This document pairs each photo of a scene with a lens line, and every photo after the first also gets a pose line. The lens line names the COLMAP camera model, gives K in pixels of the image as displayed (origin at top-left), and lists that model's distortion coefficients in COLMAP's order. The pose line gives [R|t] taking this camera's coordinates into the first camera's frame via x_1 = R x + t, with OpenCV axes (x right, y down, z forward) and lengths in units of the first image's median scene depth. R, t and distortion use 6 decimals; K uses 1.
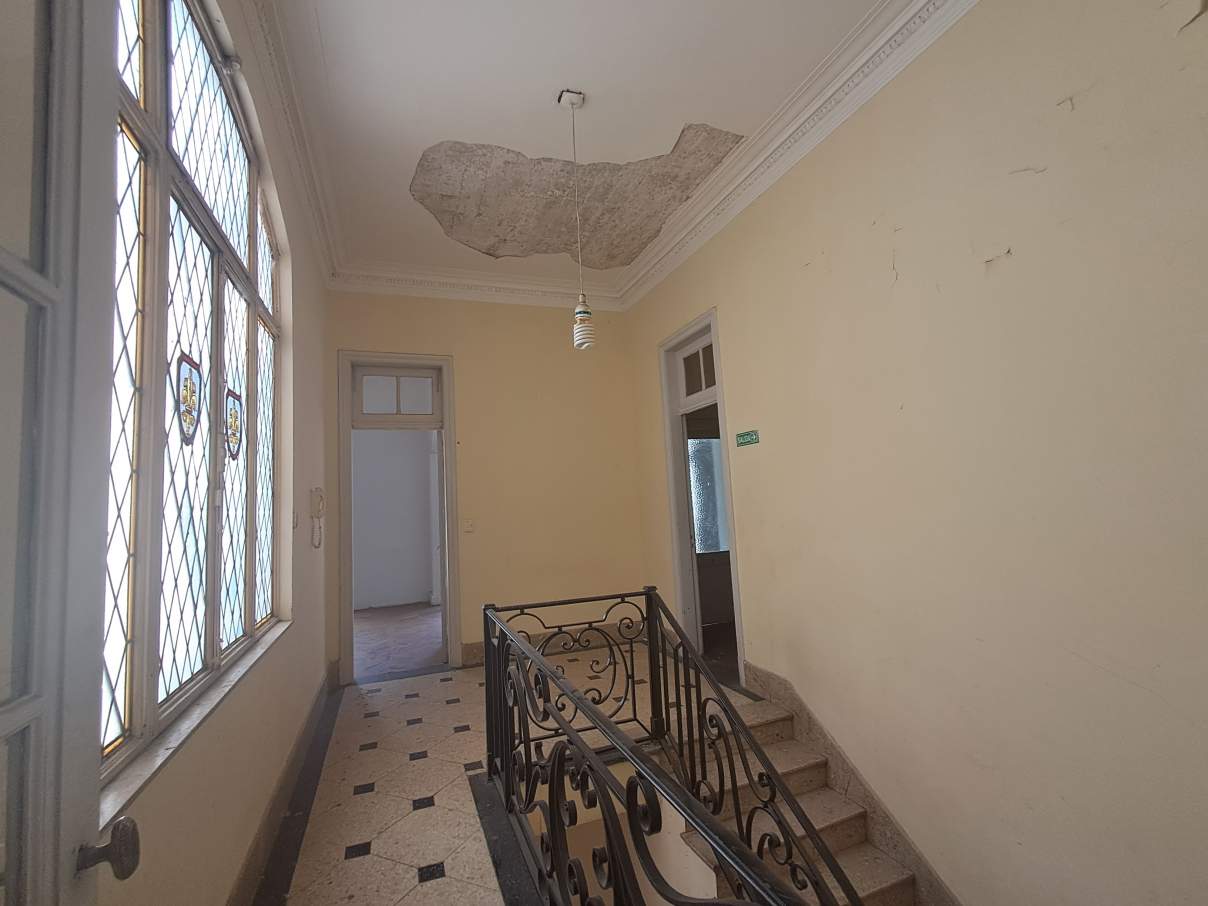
lens RADIAL K [[540.8, 0, 591.6], [0, 540.8, 449.7], [0, 0, 1]] dist [0.002472, 0.003532]
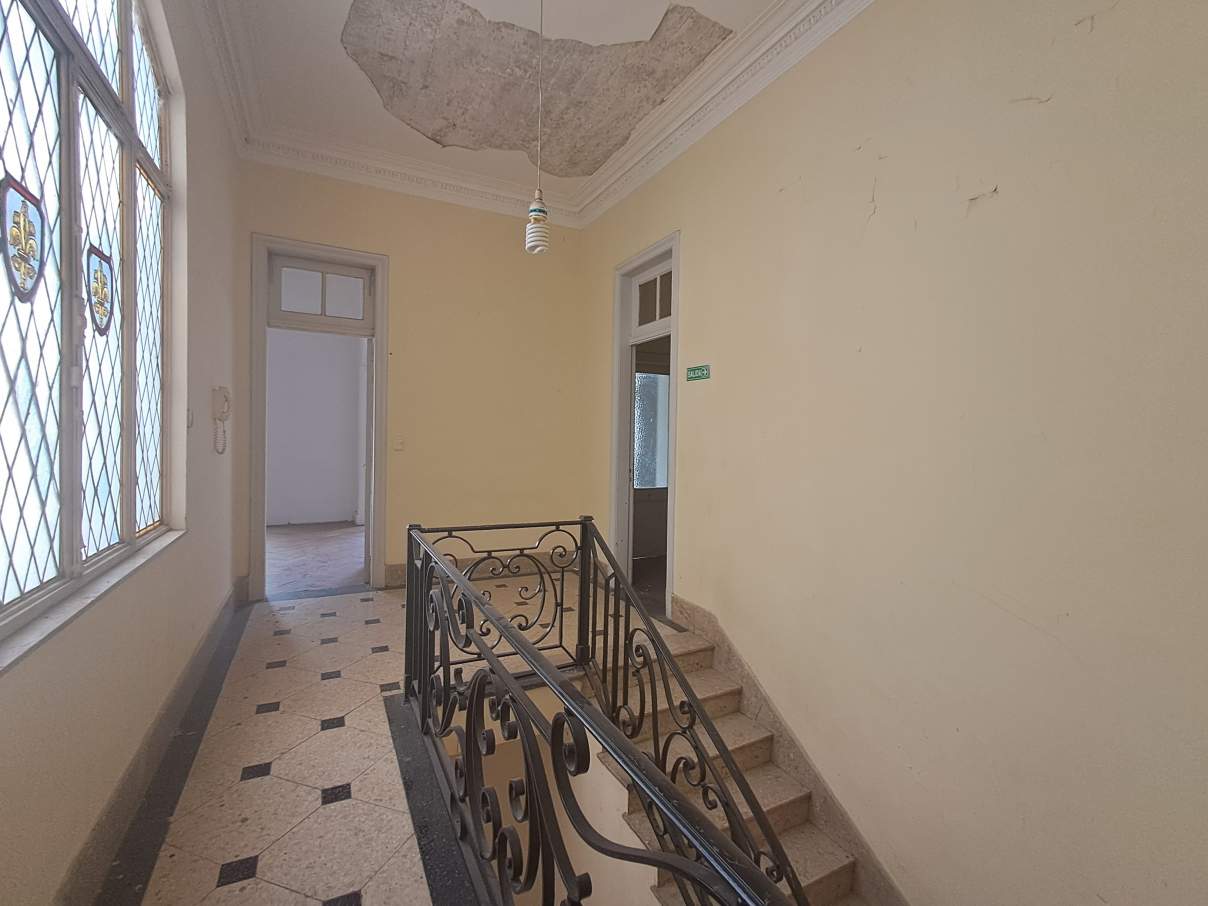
lens RADIAL K [[540.8, 0, 591.7], [0, 540.8, 448.9], [0, 0, 1]] dist [0.002472, 0.003532]
pose [[0.990815, 0.071282, 0.114911, -0.002940], [-0.084339, 0.989999, 0.113089, 0.025893], [-0.105701, -0.121742, 0.986918, 0.064542]]
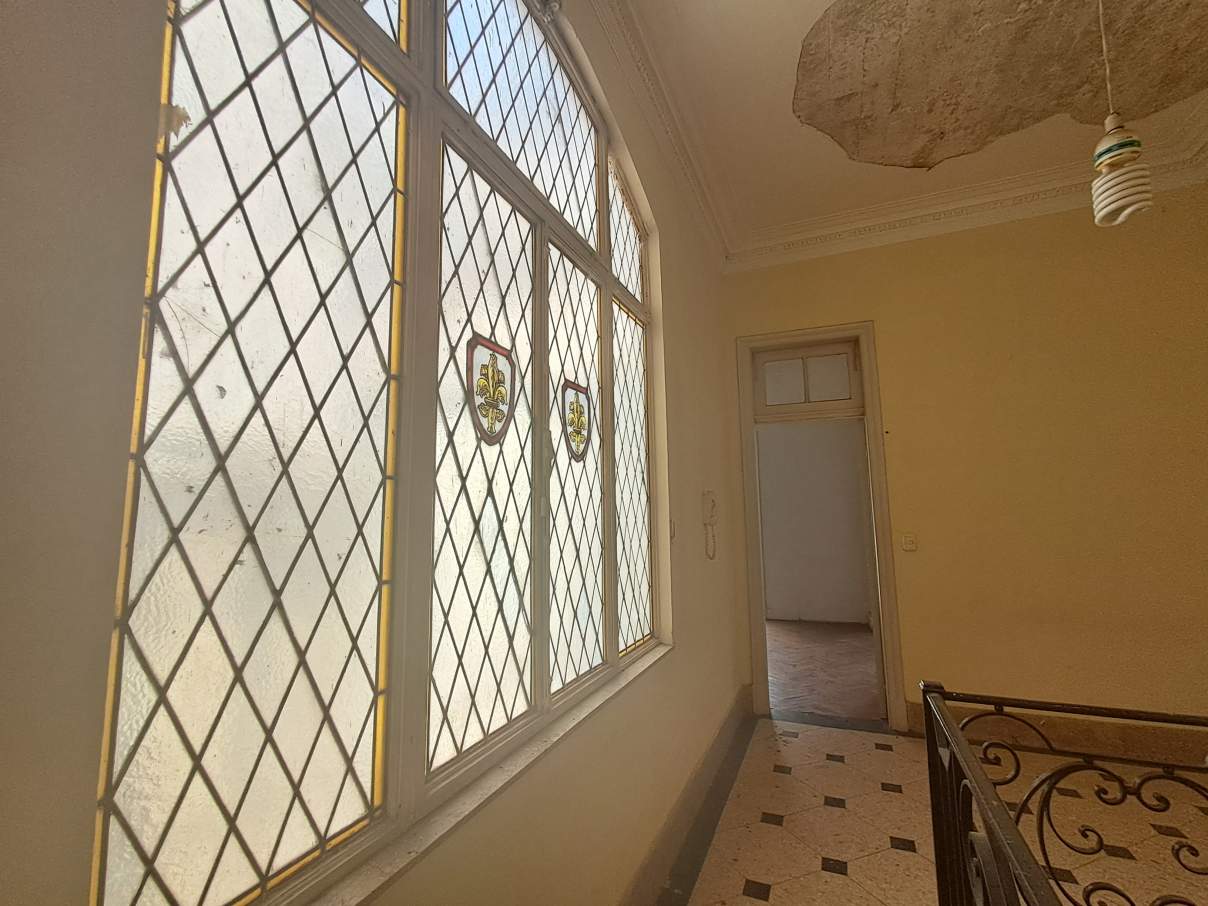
lens RADIAL K [[540.8, 0, 602.3], [0, 540.8, 446.9], [0, 0, 1]] dist [0.002472, 0.003532]
pose [[0.725455, -0.044175, -0.686851, -0.026736], [0.041802, 0.998924, -0.020094, 0.011238], [0.686999, -0.014135, 0.726521, 0.304047]]
